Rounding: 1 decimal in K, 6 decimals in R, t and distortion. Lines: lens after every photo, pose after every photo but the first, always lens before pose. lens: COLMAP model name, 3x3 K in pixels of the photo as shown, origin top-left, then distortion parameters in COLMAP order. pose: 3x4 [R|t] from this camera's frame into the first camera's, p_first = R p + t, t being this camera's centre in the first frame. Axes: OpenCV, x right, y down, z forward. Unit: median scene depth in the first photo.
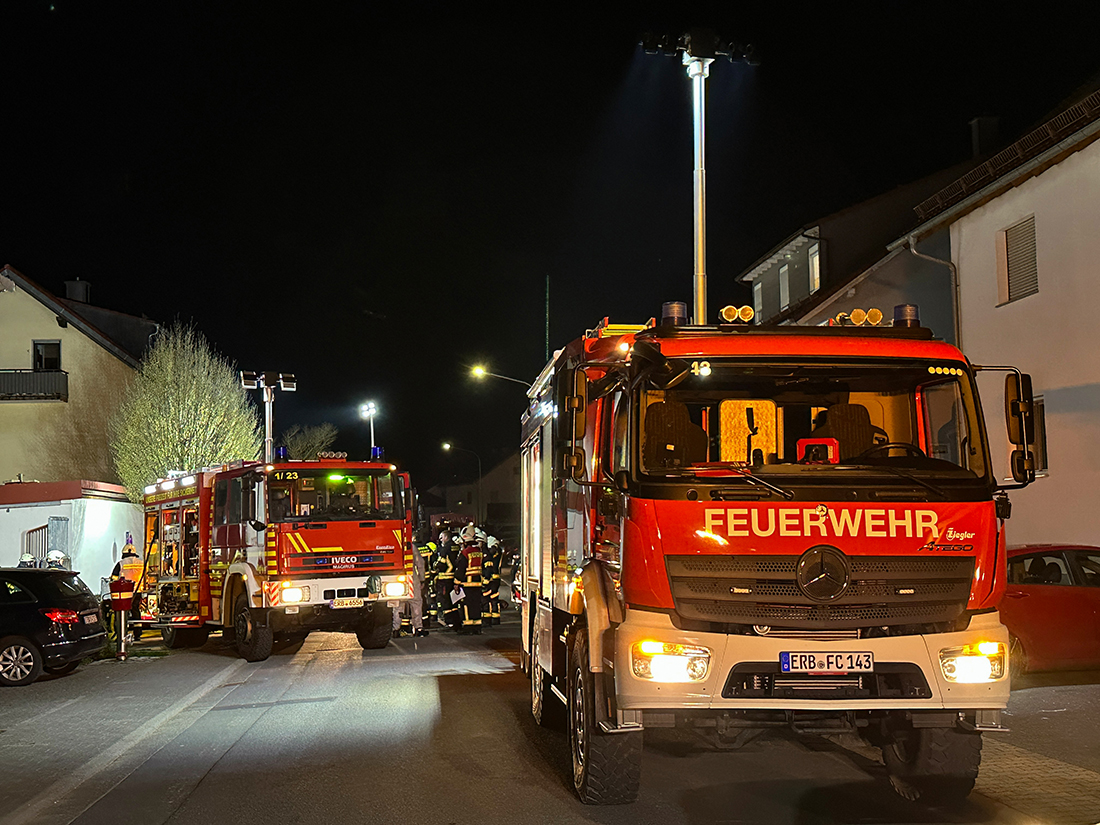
lens RADIAL K [[1448.9, 0, 550.0], [0, 1448.9, 412.5], [0, 0, 1]] dist [0.131814, 0.009990]
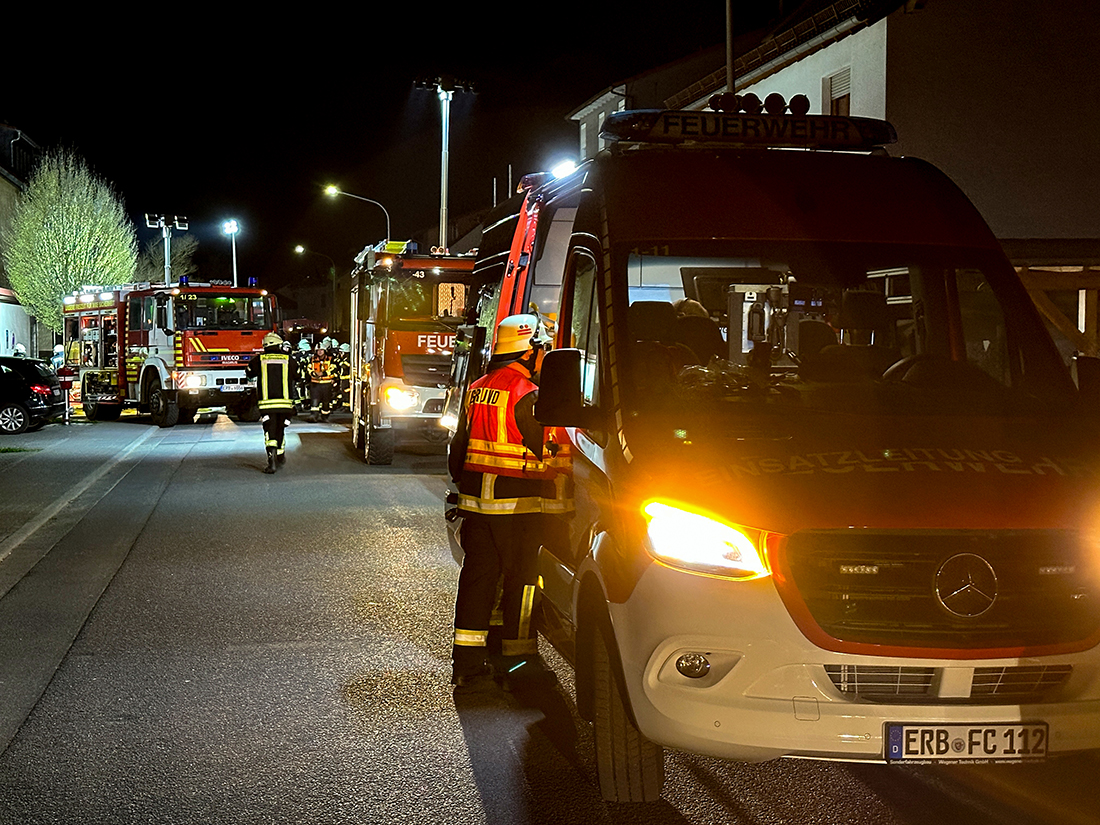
lens RADIAL K [[1681.8, 0, 550.0], [0, 1681.8, 412.5], [0, 0, 1]] dist [0.117949, 0.050917]
pose [[0.996671, 0.019684, 0.079111, 0.039556], [-0.029363, 0.991958, 0.123114, -0.057310], [-0.076051, -0.125028, 0.989234, -0.654807]]
